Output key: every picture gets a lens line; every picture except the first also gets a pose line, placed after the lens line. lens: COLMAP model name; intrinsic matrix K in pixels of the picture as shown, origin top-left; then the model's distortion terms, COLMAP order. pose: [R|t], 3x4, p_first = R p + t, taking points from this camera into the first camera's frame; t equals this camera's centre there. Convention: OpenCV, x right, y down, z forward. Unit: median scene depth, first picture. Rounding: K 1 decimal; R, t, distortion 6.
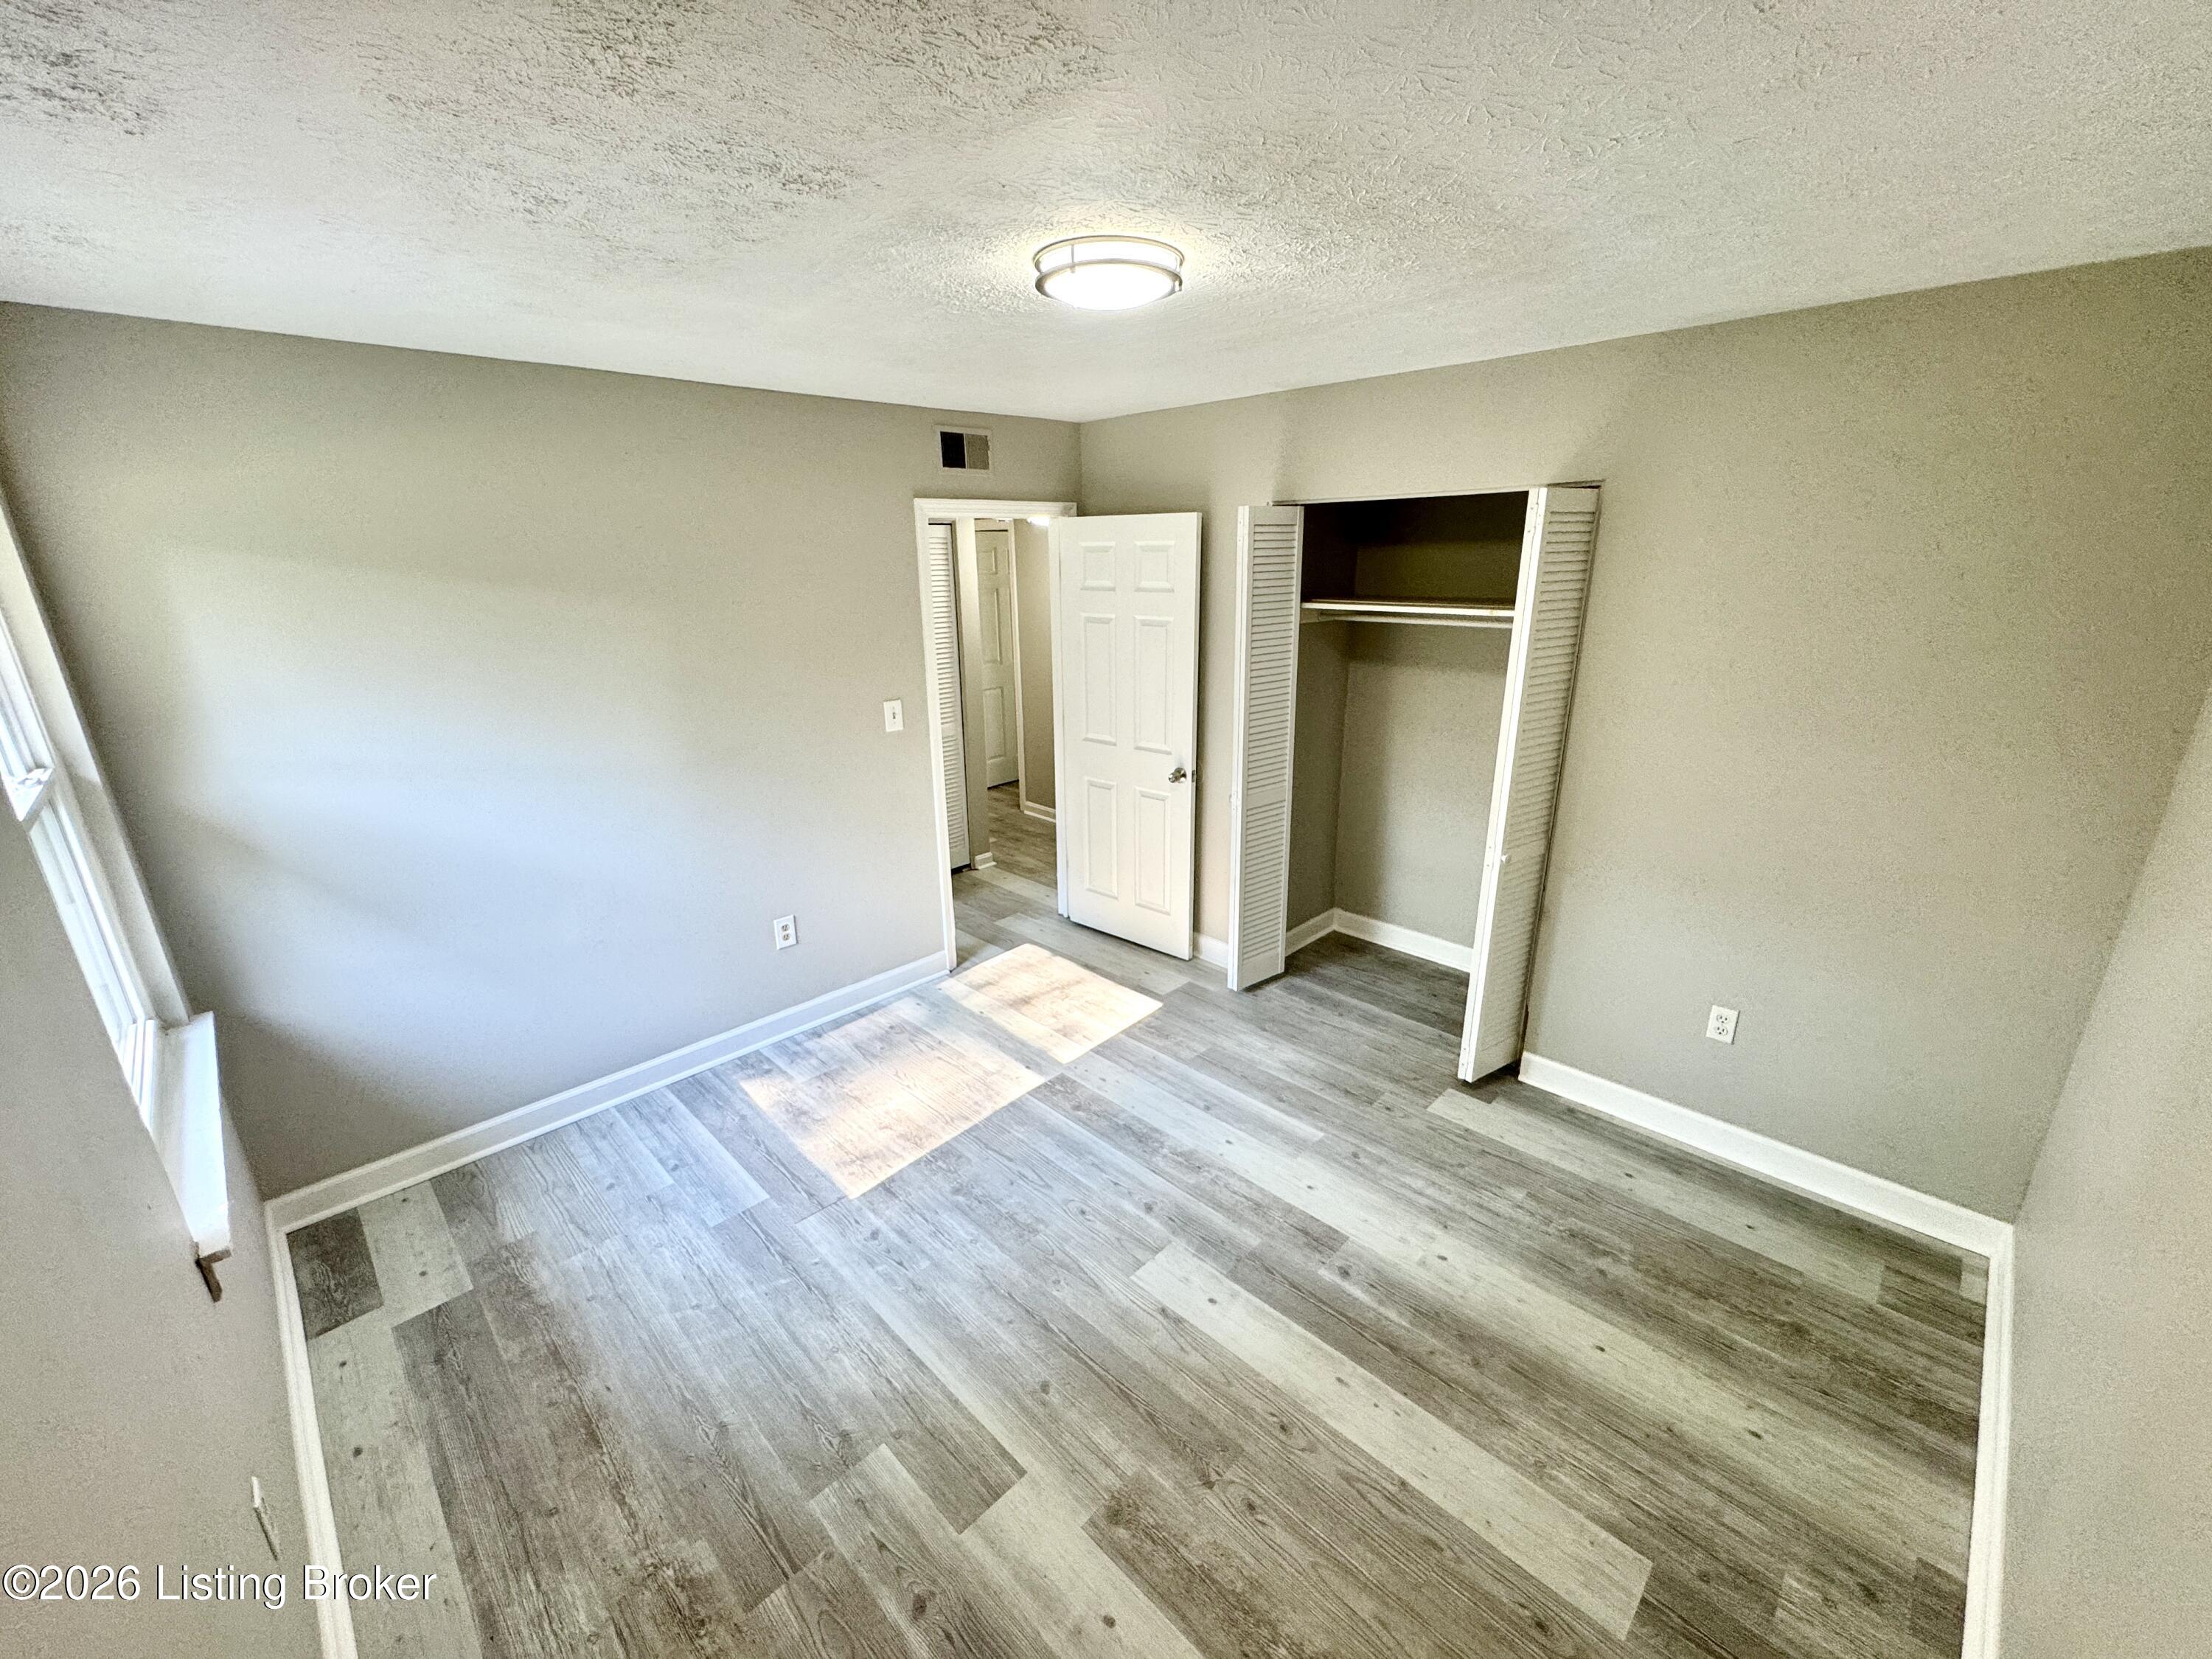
lens RADIAL K [[883.6, 0, 1104.4], [0, 883.6, 828.2], [0, 0, 1]] dist [-0.002622, 0.000138]
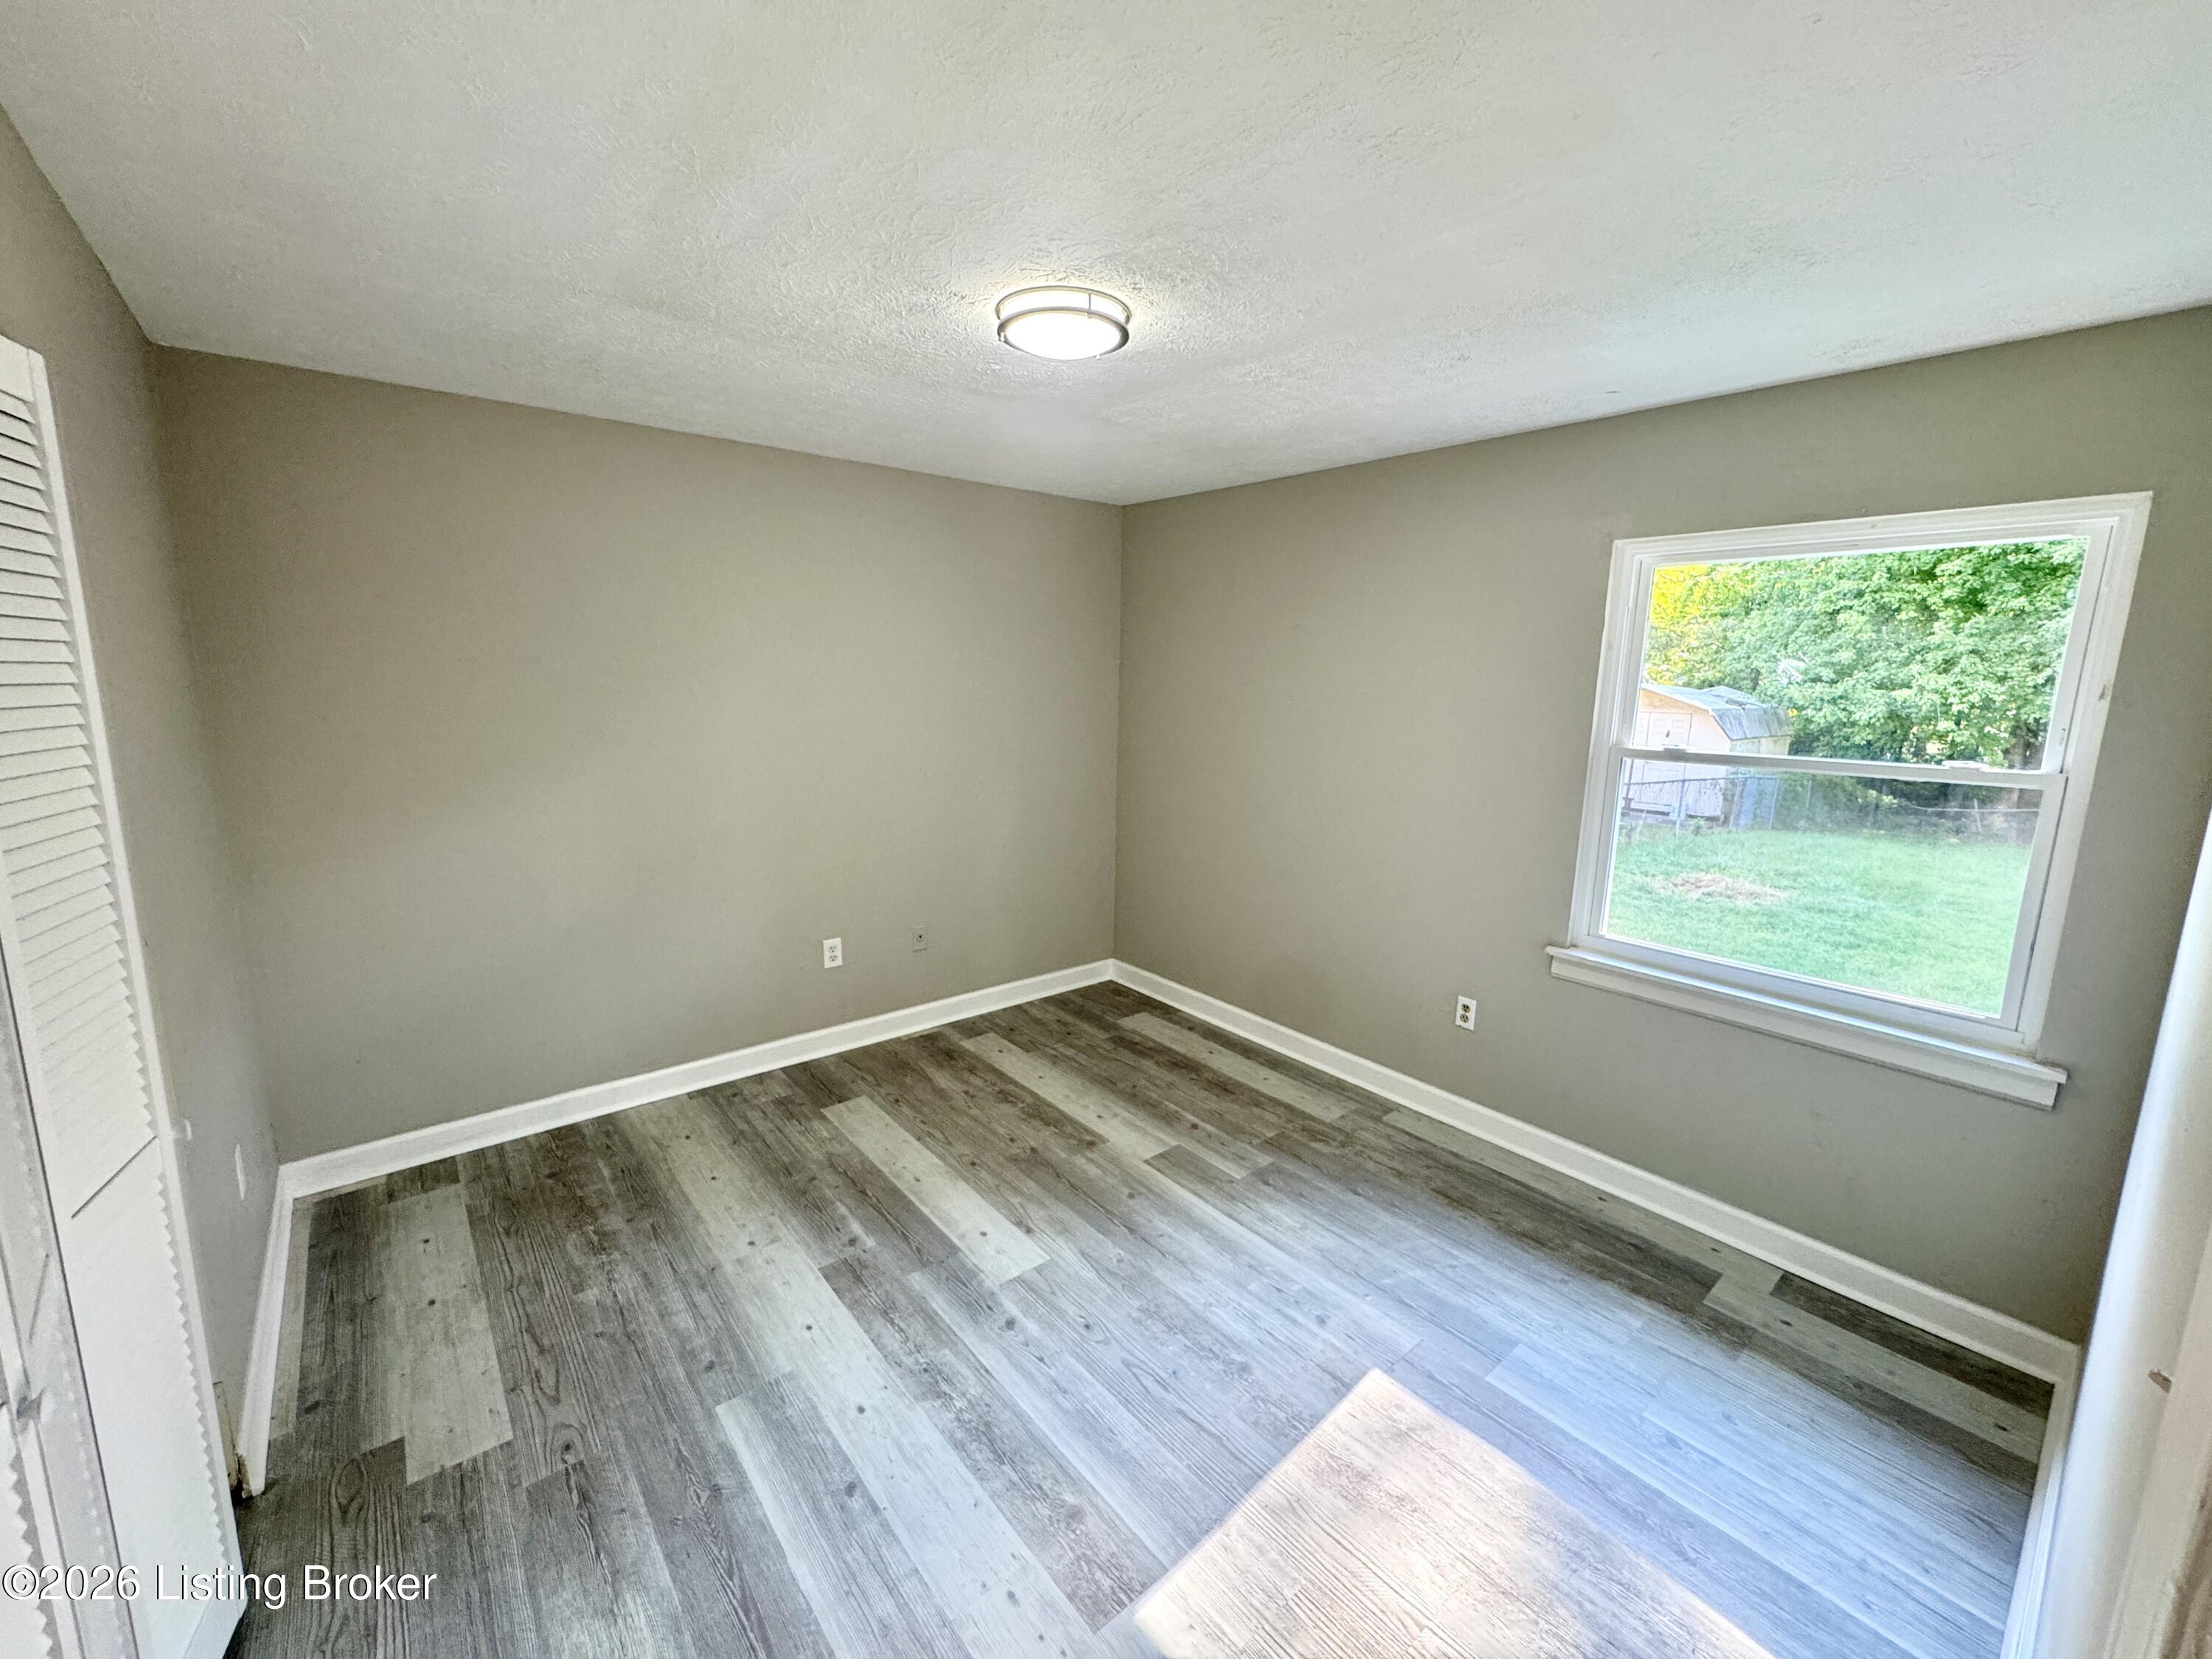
lens RADIAL K [[883.6, 0, 1104.4], [0, 883.6, 828.2], [0, 0, 1]] dist [-0.002622, 0.000138]
pose [[-0.995656, -0.020450, 0.090839, -0.121108], [0.023588, 0.888366, 0.458530, -0.432163], [-0.090075, 0.458680, -0.884024, 1.710037]]
